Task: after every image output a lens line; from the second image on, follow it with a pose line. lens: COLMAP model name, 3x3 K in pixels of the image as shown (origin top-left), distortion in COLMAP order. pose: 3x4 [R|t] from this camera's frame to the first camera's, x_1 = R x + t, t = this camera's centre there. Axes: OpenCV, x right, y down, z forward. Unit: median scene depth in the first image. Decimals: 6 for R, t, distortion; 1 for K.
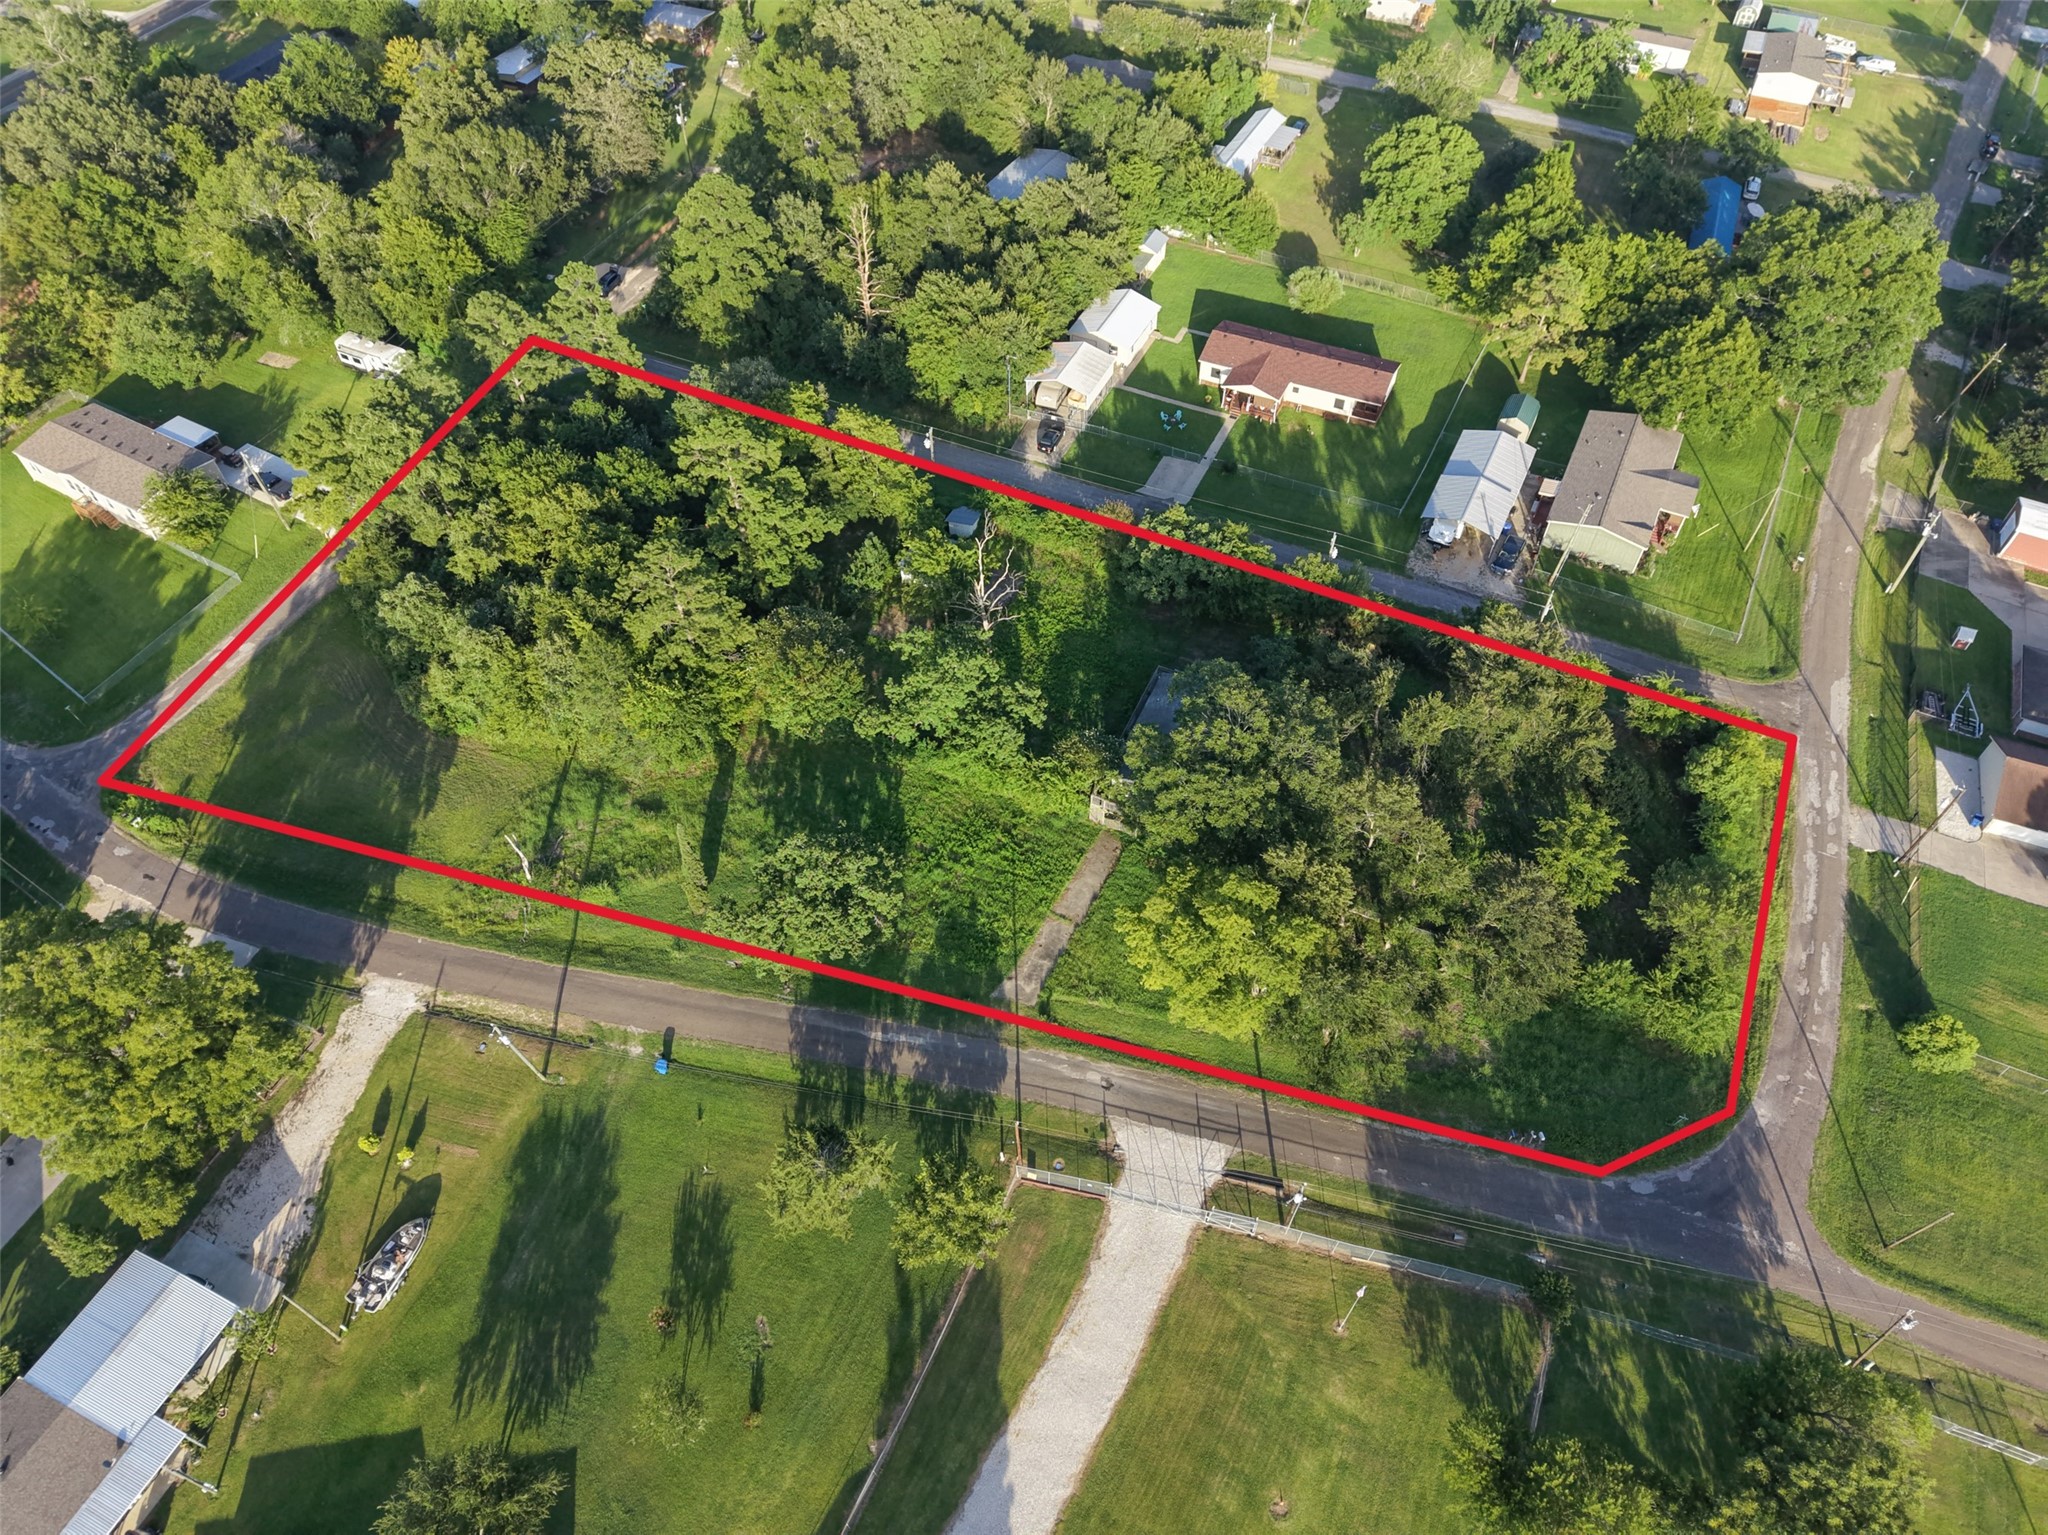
lens RADIAL K [[1390.9, 0, 1023.4], [0, 1390.9, 760.4], [0, 0, 1]] dist [0.033621, -0.029119]
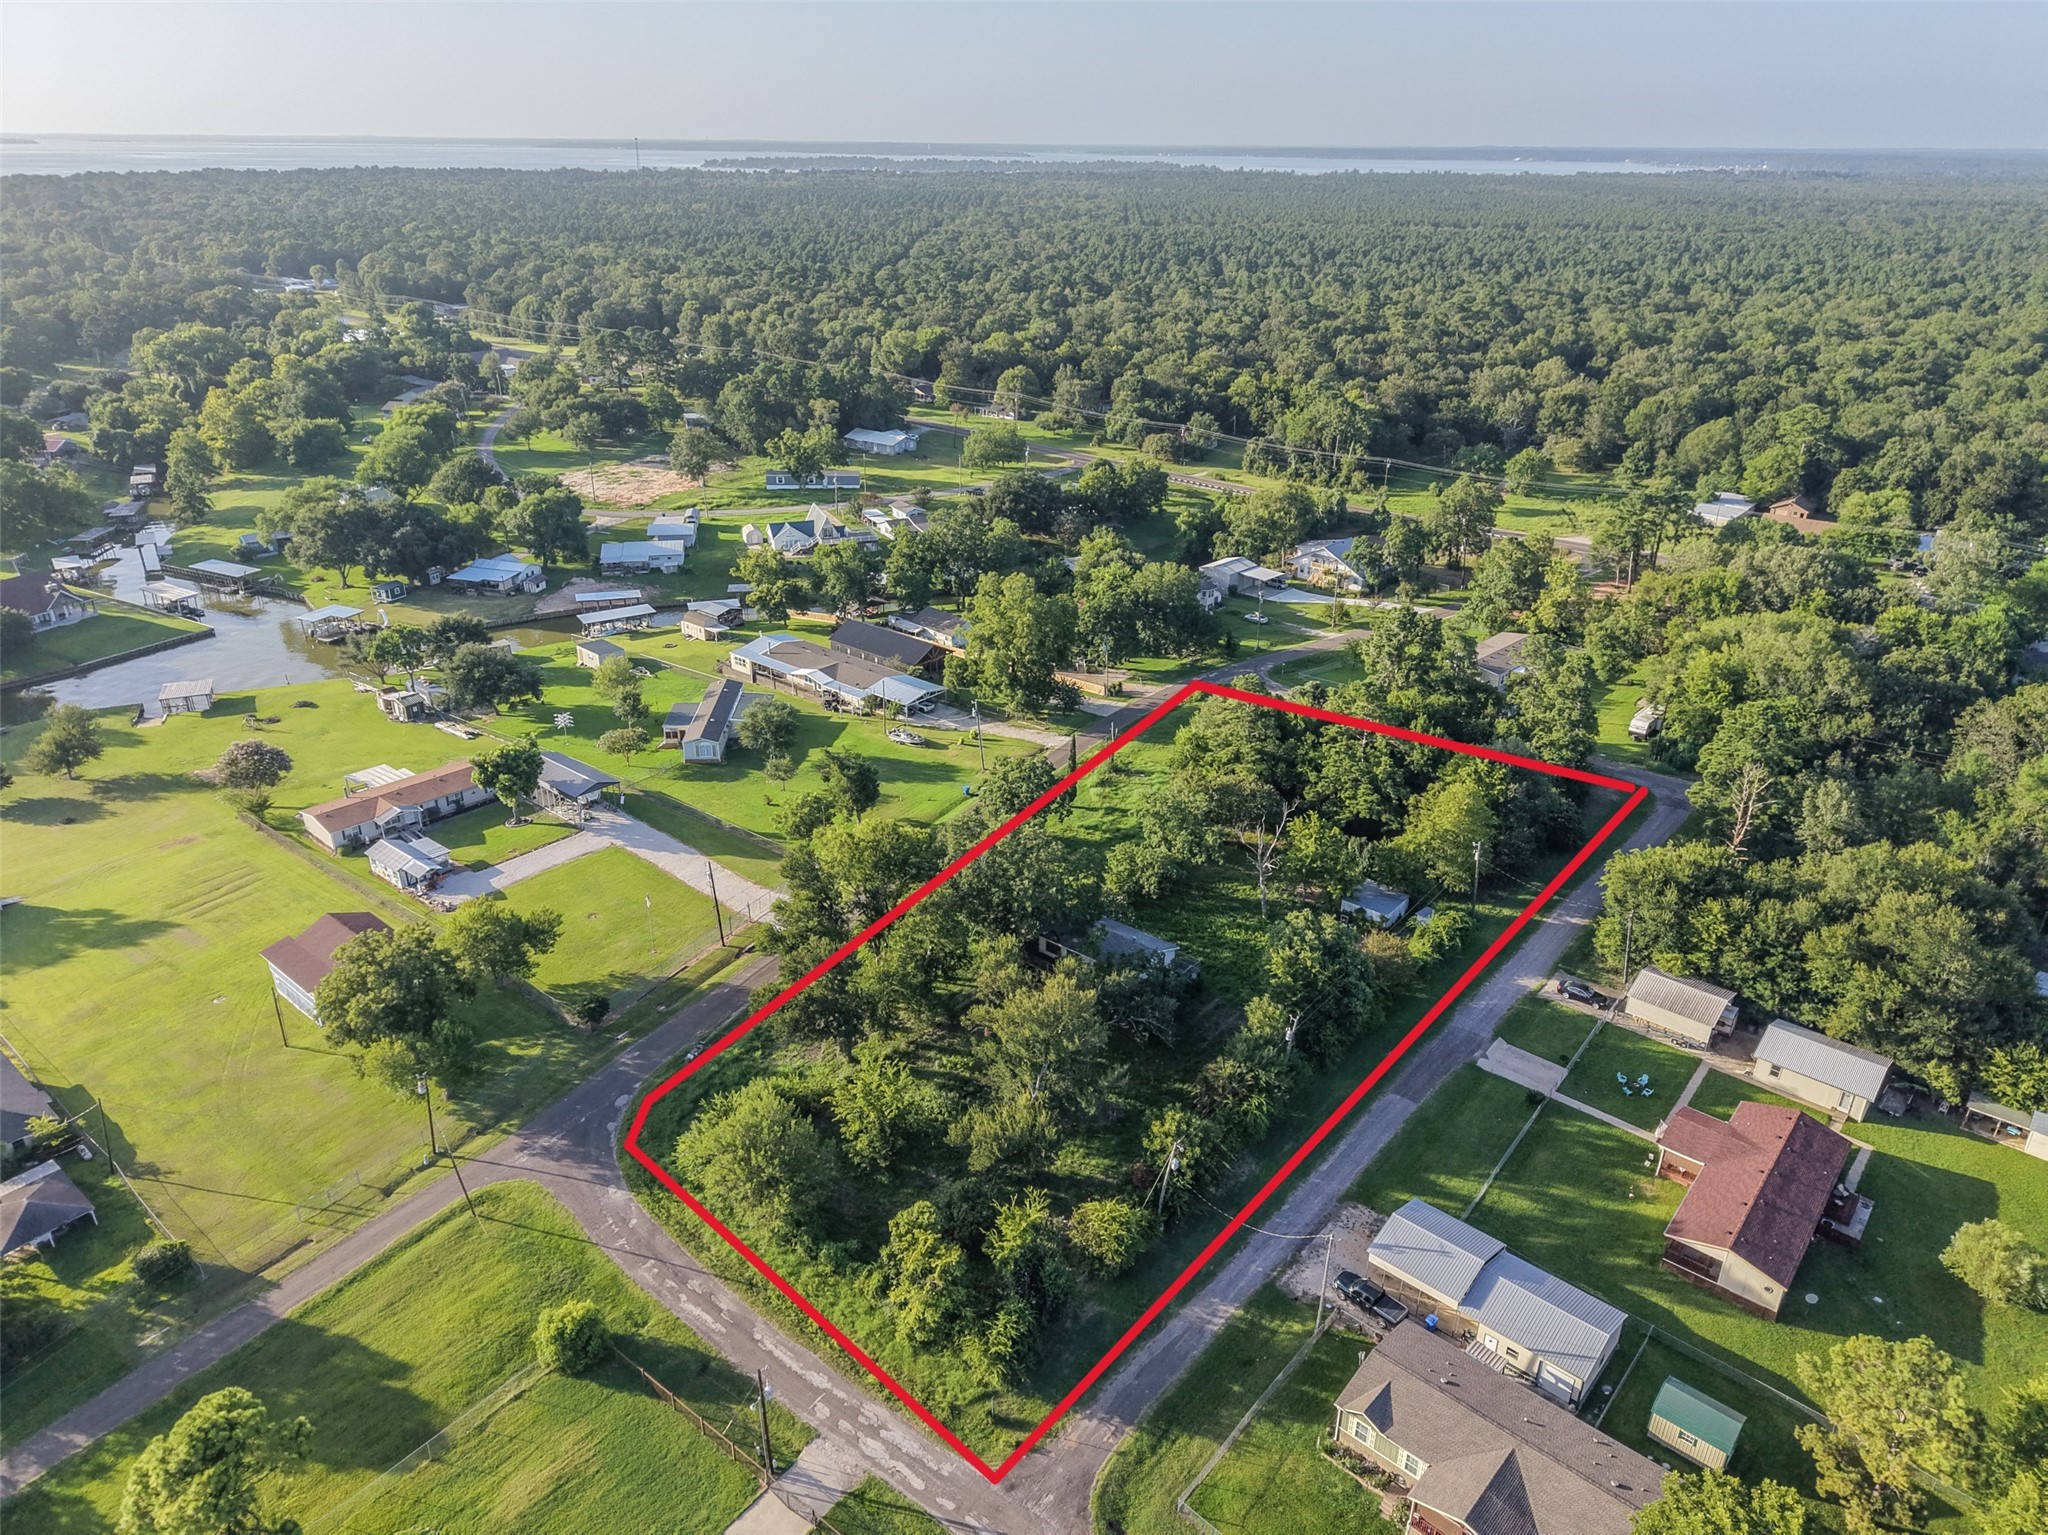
lens RADIAL K [[1390.9, 0, 1020.1], [0, 1390.9, 768.9], [0, 0, 1]] dist [0.033621, -0.029119]
pose [[-0.280566, 0.396212, -0.874242, 1.139629], [-0.739723, 0.491145, 0.459986, -0.595808], [0.611631, 0.775753, 0.155288, 0.675751]]
